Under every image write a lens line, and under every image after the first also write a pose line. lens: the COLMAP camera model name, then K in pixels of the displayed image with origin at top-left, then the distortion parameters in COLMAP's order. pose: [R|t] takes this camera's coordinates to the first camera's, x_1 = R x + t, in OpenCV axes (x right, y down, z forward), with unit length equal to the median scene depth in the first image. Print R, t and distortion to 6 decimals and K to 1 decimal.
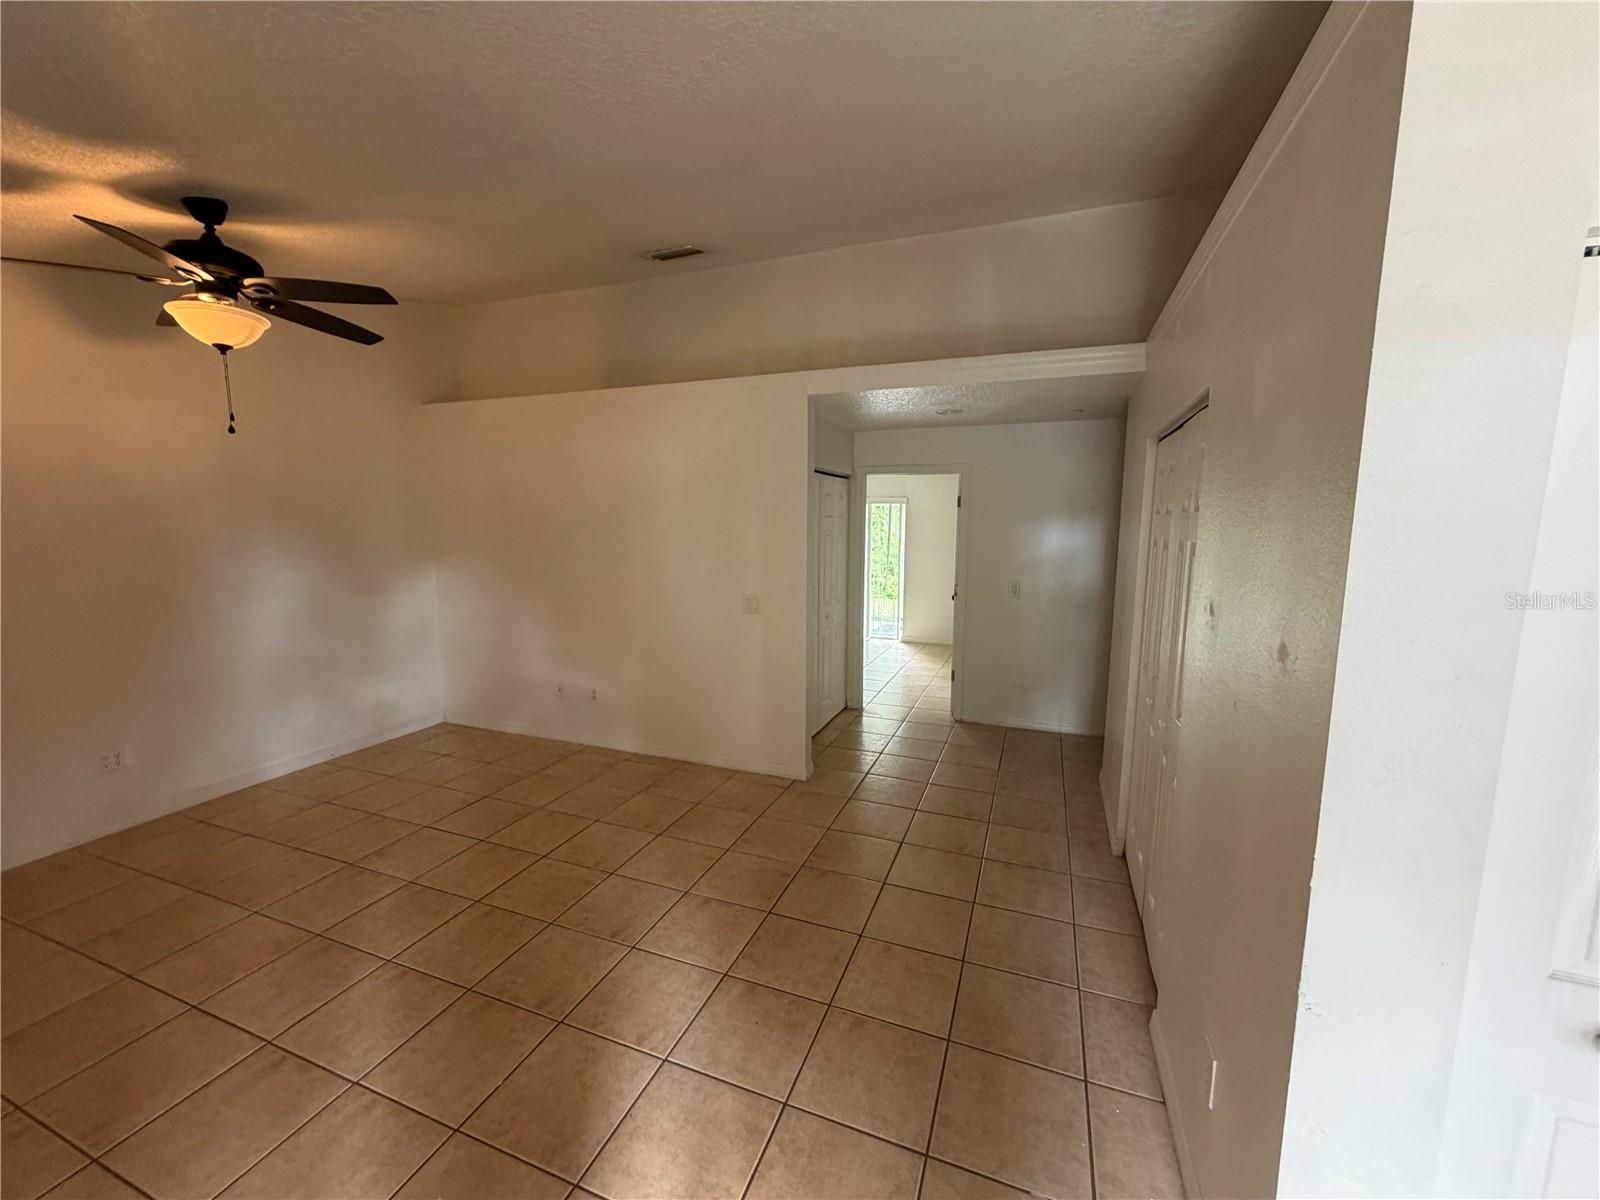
lens RADIAL K [[636.8, 0, 792.6], [0, 636.8, 601.5], [0, 0, 1]] dist [-0.001689, 0.000284]
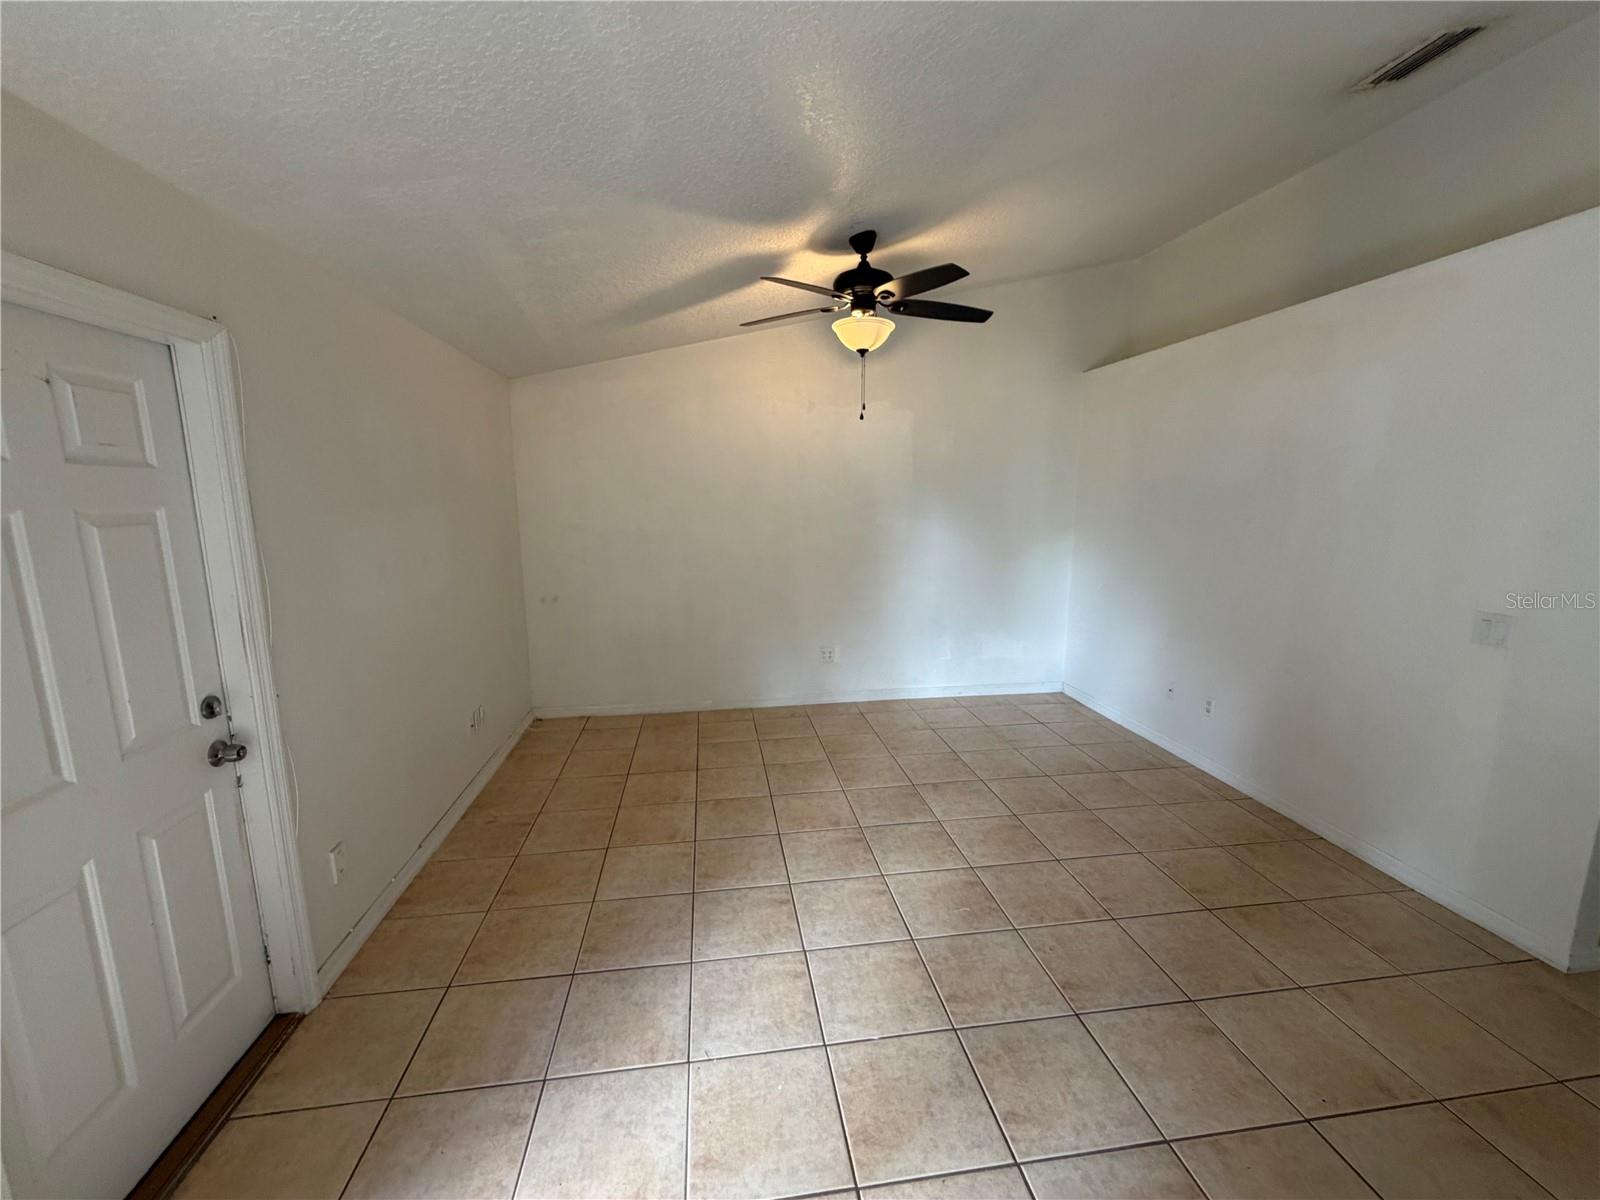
lens RADIAL K [[636.8, 0, 797.4], [0, 636.8, 601.0], [0, 0, 1]] dist [-0.001689, 0.000284]
pose [[0.487885, 0.138471, -0.861855, 0.195251], [-0.105733, 0.989443, 0.099117, -0.018112], [0.866481, 0.042769, 0.497375, 0.262865]]
